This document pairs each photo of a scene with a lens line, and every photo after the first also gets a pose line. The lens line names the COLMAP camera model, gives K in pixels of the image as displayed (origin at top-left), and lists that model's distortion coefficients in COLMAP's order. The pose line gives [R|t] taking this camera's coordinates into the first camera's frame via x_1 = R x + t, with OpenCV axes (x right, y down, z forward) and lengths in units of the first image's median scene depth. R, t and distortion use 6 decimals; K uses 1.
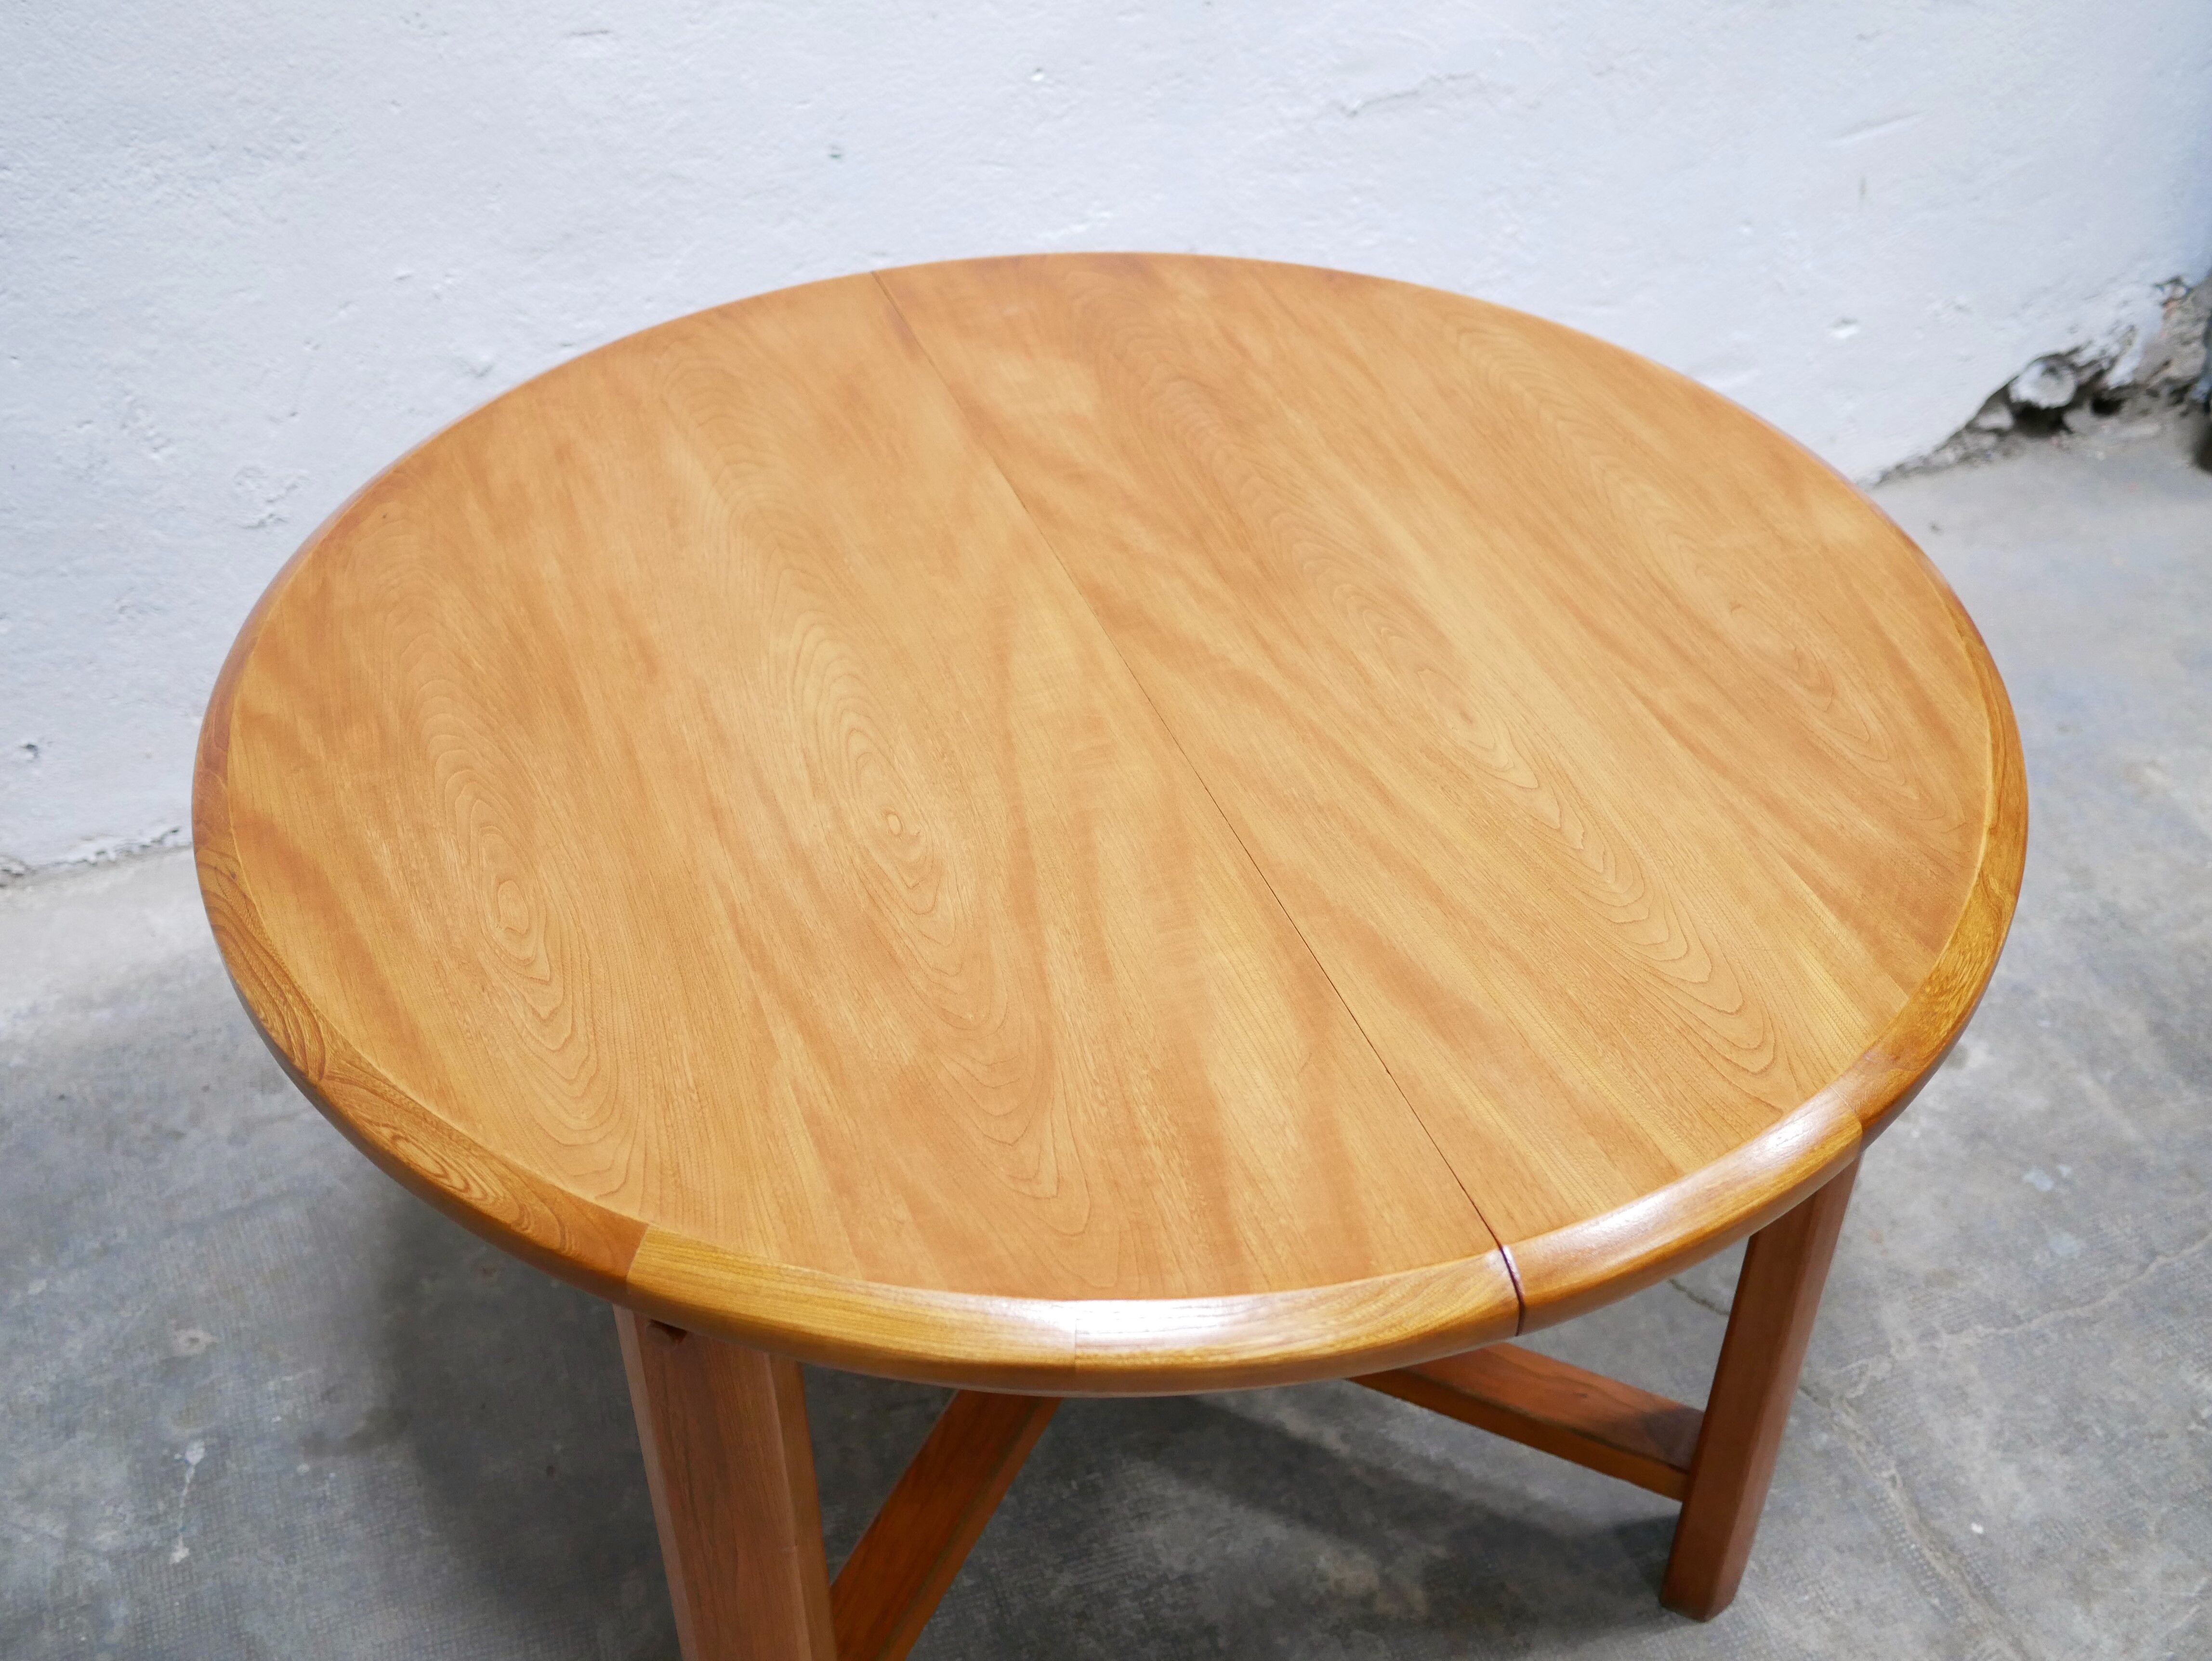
lens RADIAL K [[2500.6, 0, 1108.1], [0, 2500.6, 826.2], [0, 0, 1]] dist [-0.010563, 0.000000]
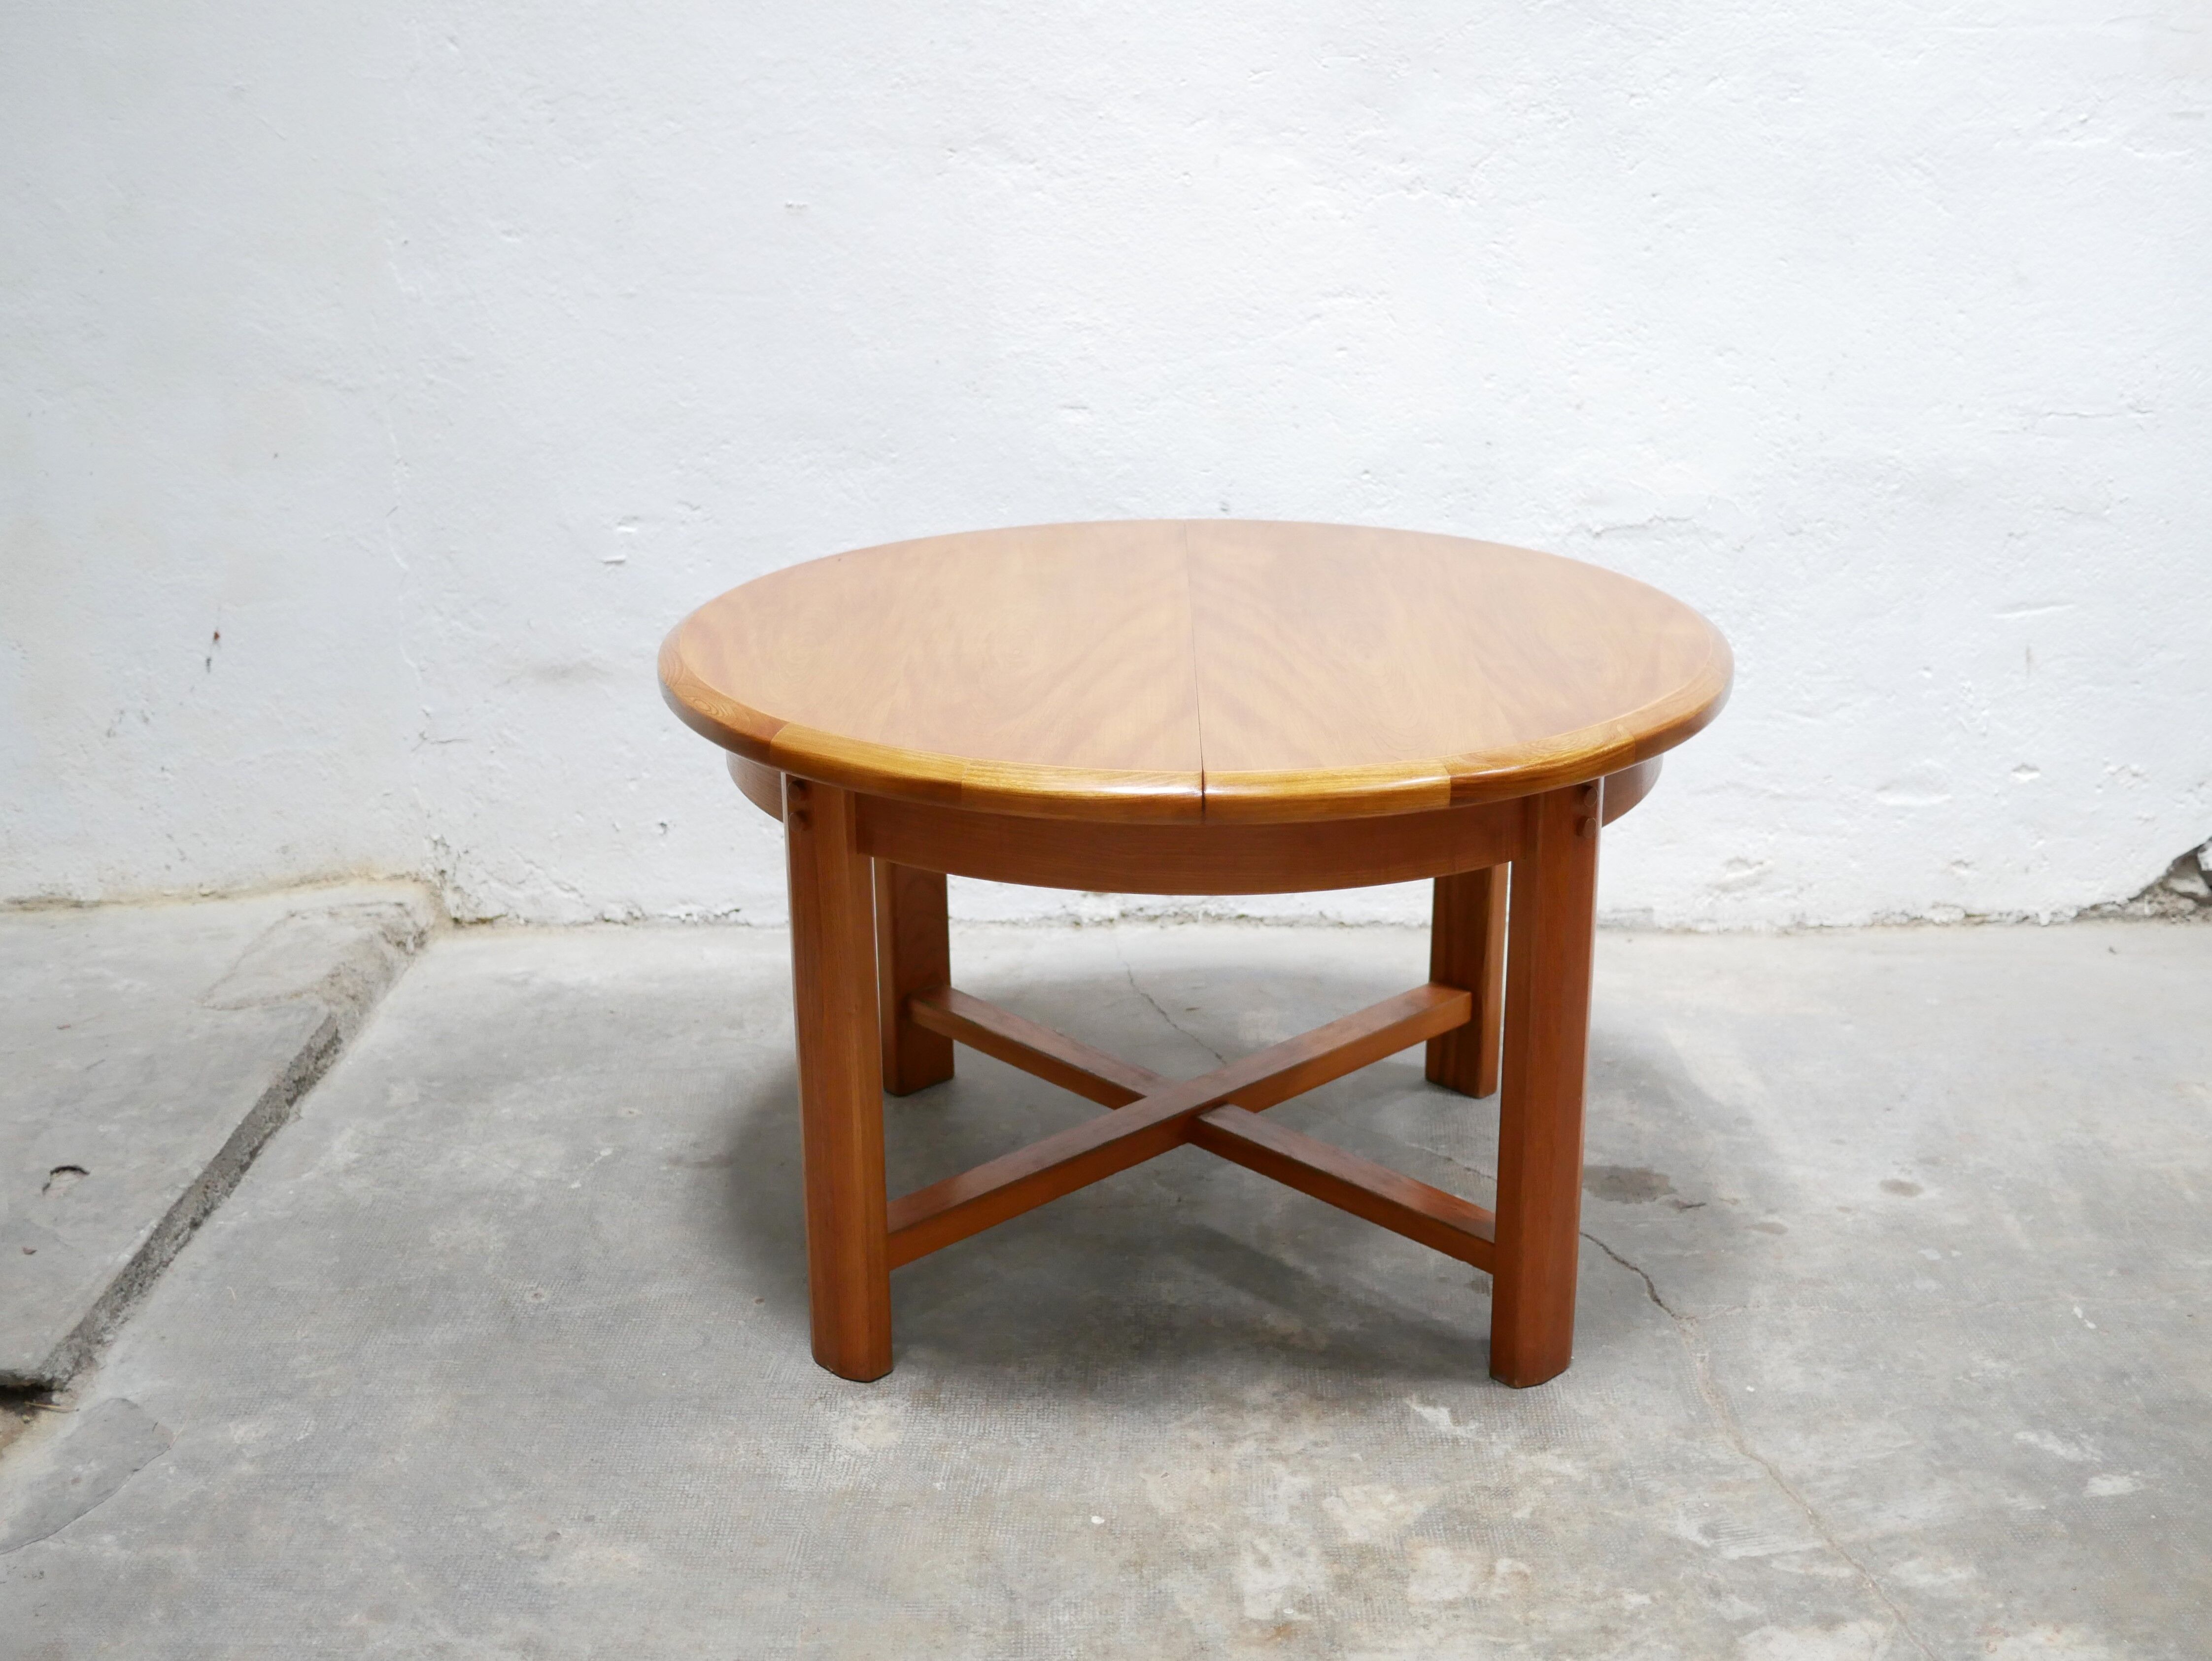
lens RADIAL K [[2558.8, 0, 1103.3], [0, 2558.8, 826.5], [0, 0, 1]] dist [-0.011409, 0.000000]
pose [[0.932415, 0.107450, -0.345046, 0.481955], [-0.222495, 0.923051, -0.313802, 0.527500], [0.284777, 0.369365, 0.884574, -0.425376]]
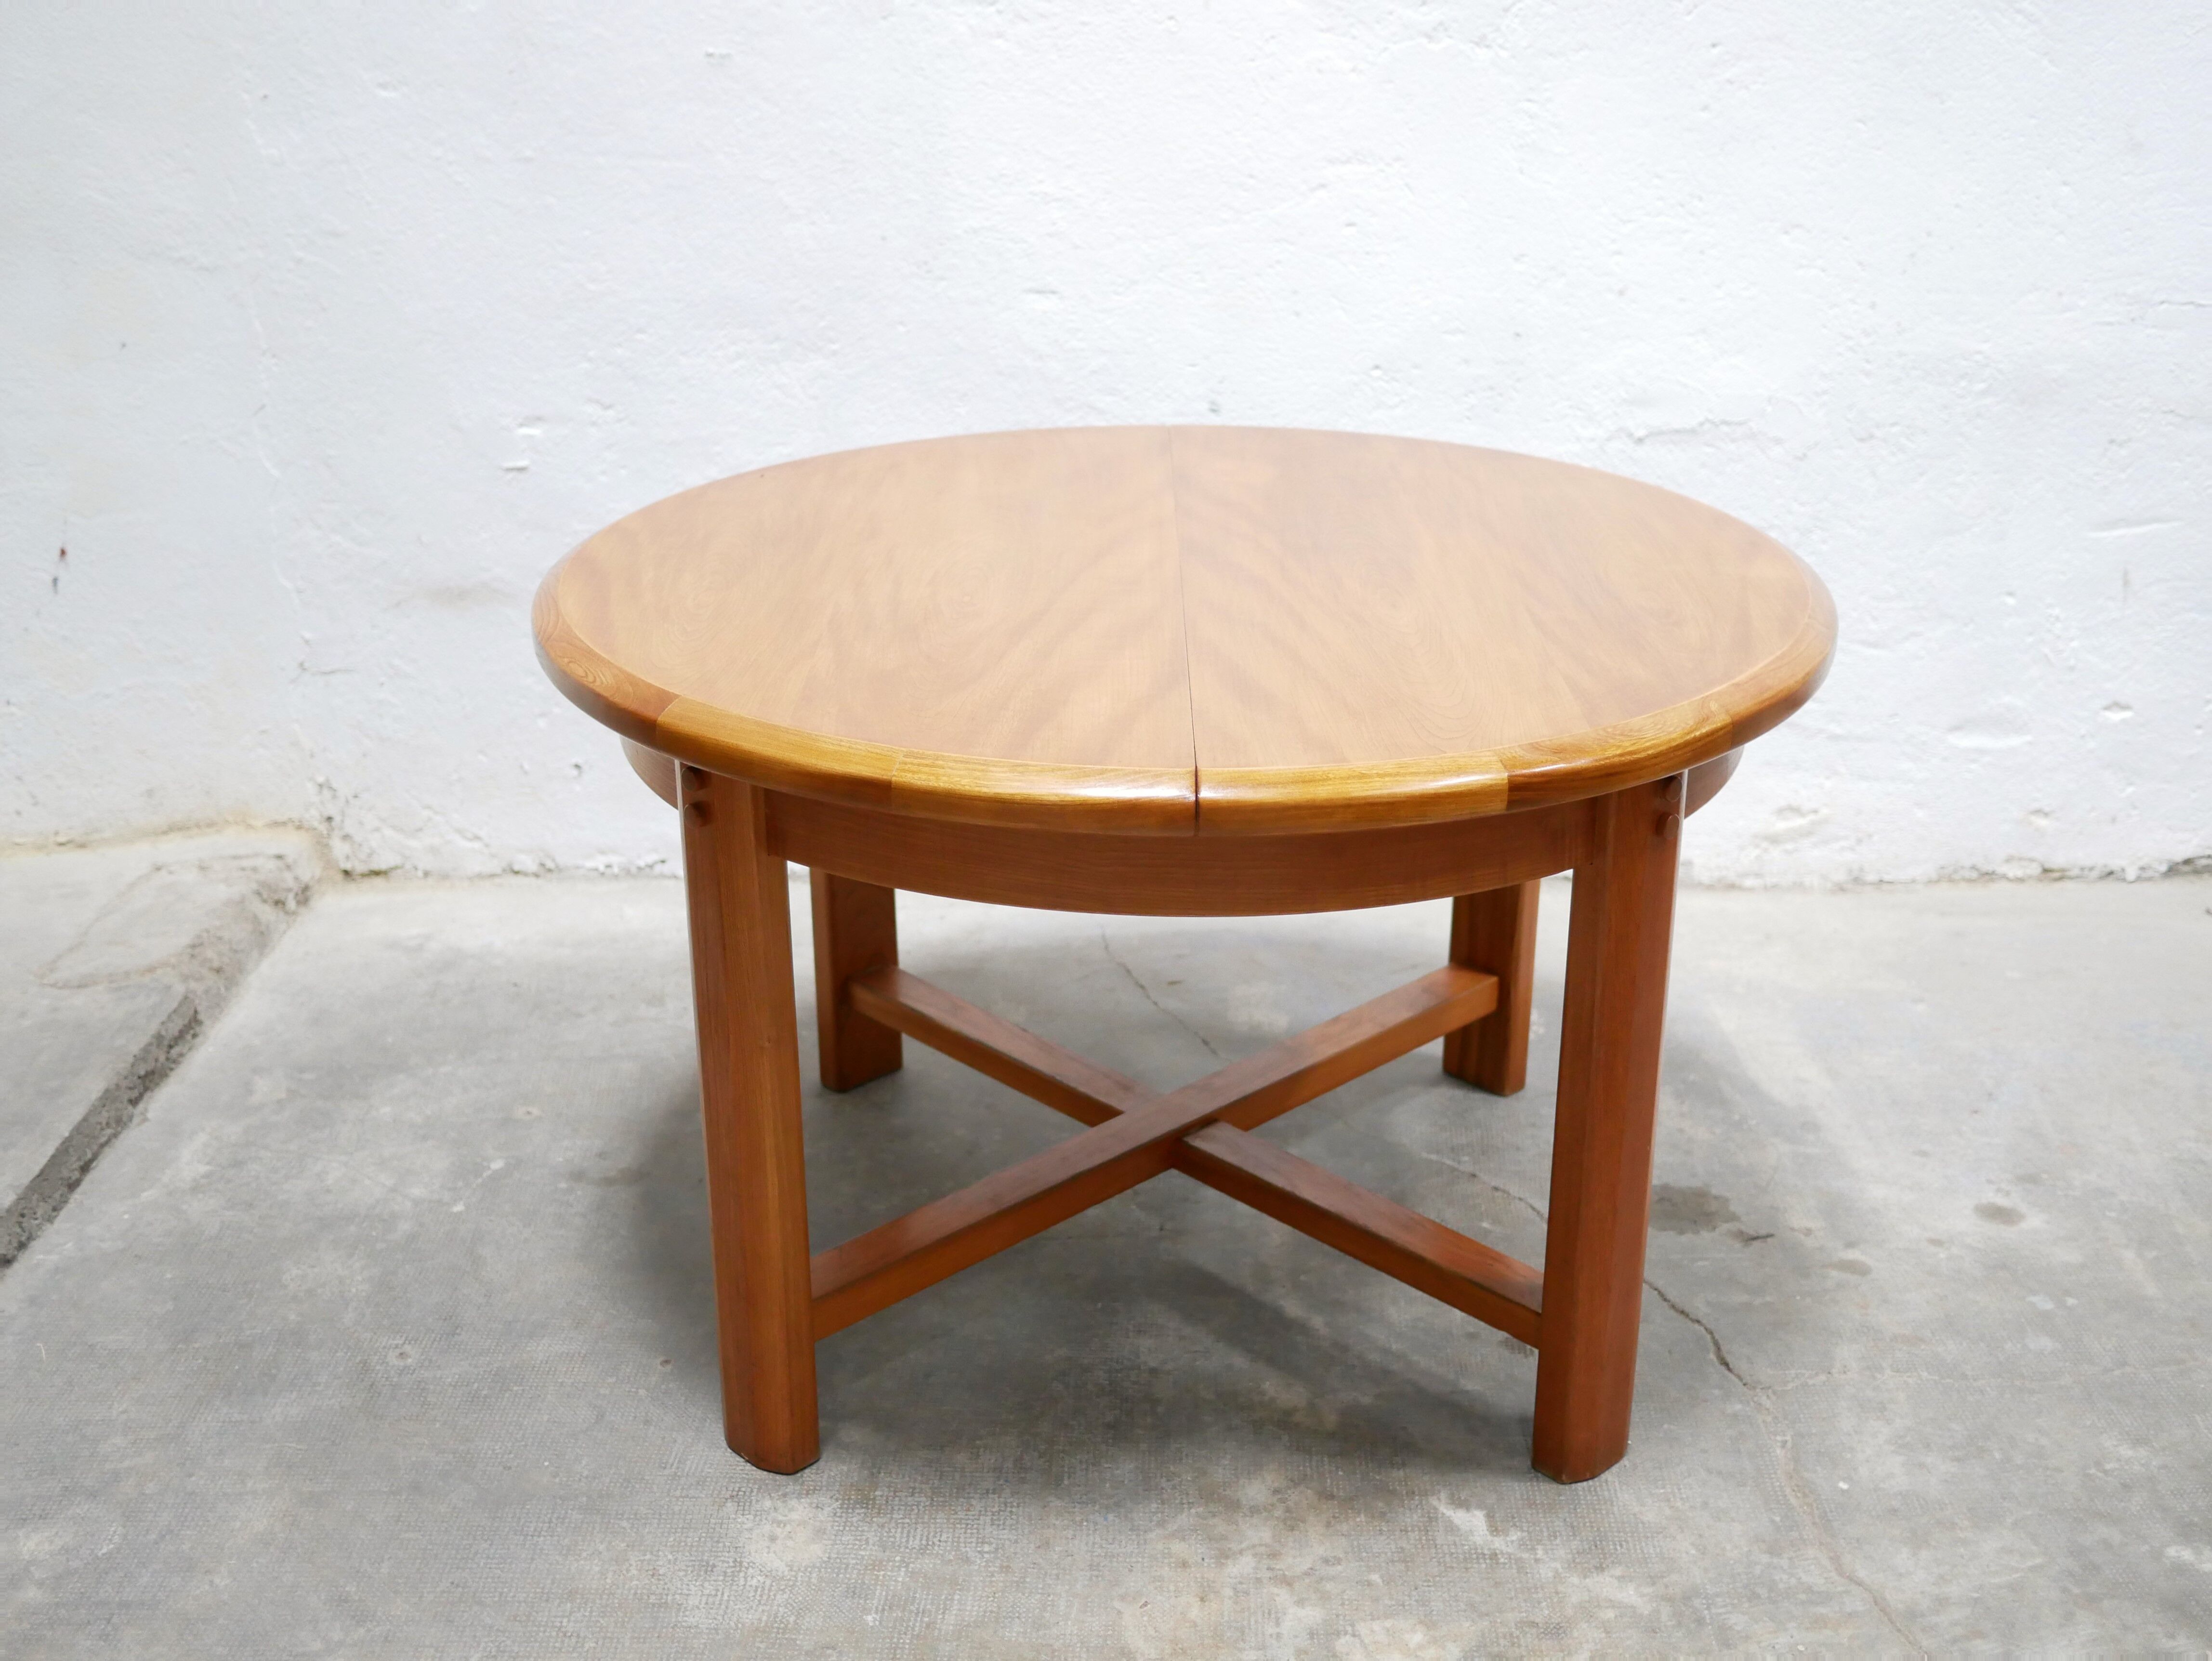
lens RADIAL K [[2500.6, 0, 1094.7], [0, 2500.6, 829.3], [0, 0, 1]] dist [-0.010563, 0.000000]
pose [[0.934207, 0.127746, -0.333075, 0.383870], [-0.222384, 0.938605, -0.263753, 0.388707], [0.278933, 0.320471, 0.905260, -0.199552]]
